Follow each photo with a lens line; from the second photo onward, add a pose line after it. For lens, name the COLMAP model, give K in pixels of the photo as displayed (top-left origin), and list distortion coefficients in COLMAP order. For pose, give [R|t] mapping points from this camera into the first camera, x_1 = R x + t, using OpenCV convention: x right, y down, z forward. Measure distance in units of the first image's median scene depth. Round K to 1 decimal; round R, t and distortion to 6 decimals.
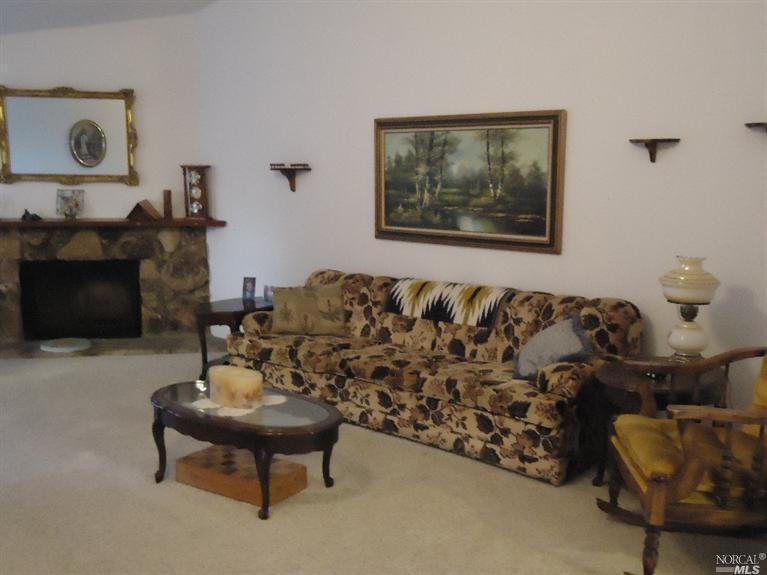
lens RADIAL K [[808.5, 0, 391.2], [0, 808.5, 278.5], [0, 0, 1]] dist [0.092467, 0.000000]
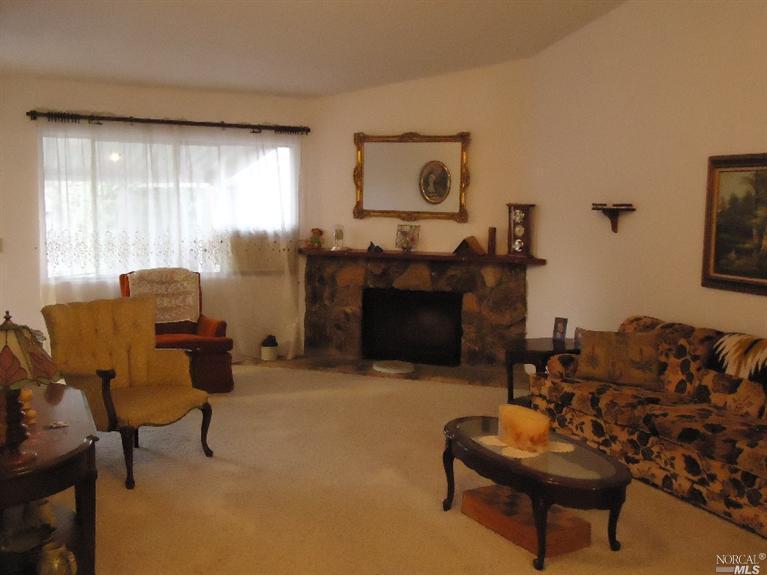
lens RADIAL K [[808.5, 0, 388.4], [0, 808.5, 280.4], [0, 0, 1]] dist [0.092467, 0.000000]
pose [[0.910171, 0.057717, -0.410191, 0.039322], [-0.075028, 0.996837, -0.026218, -0.005660], [0.407381, 0.054639, 0.911623, 0.013402]]
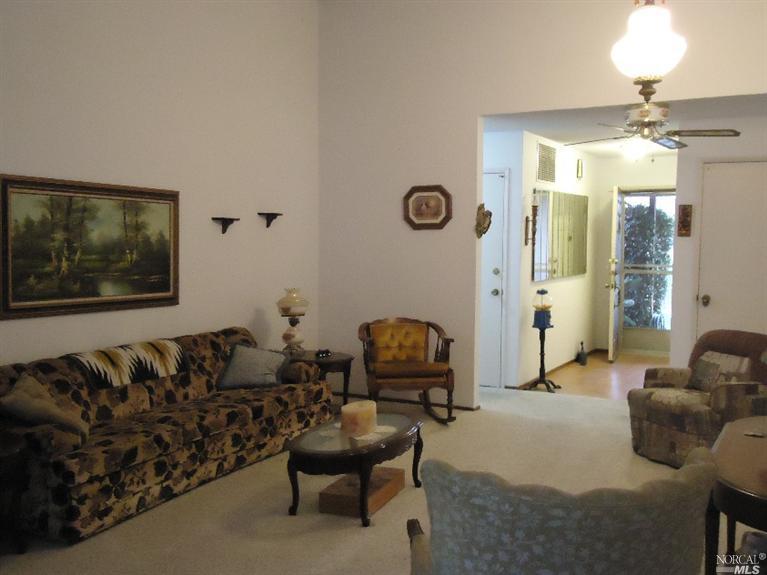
lens RADIAL K [[808.5, 0, 383.3], [0, 808.5, 284.6], [0, 0, 1]] dist [0.092467, 0.000000]
pose [[-0.234513, -0.051462, 0.970750, -0.936312], [0.126039, 0.988559, 0.082854, -0.108015], [-0.963908, 0.141782, -0.225344, 0.842732]]
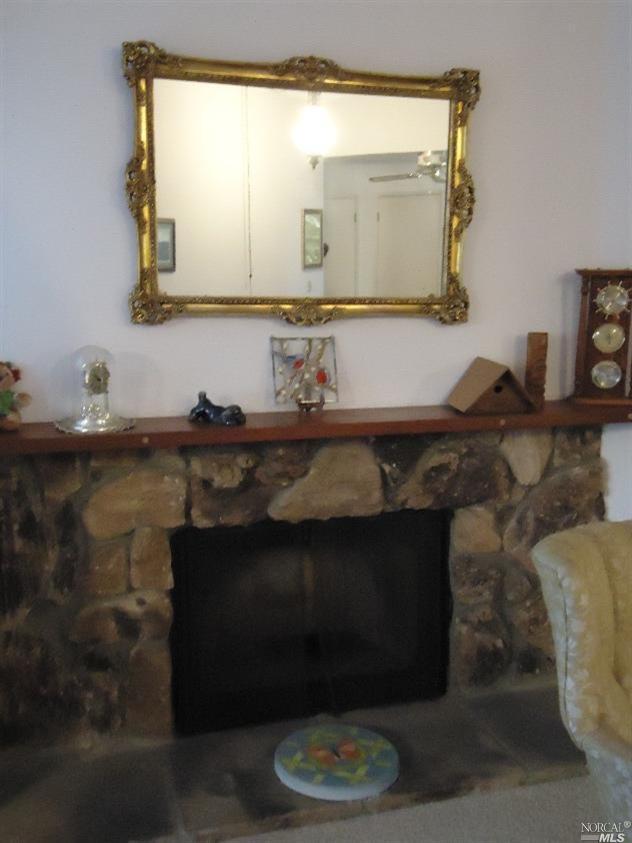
lens RADIAL K [[888.6, 0, 314.9], [0, 888.6, 415.6], [0, 0, 1]] dist [0.092467, 0.000000]
pose [[0.976378, -0.032368, 0.213630, -0.604016], [0.030824, 0.999469, 0.010555, -0.096435], [-0.213859, -0.003721, 0.976858, 0.754472]]
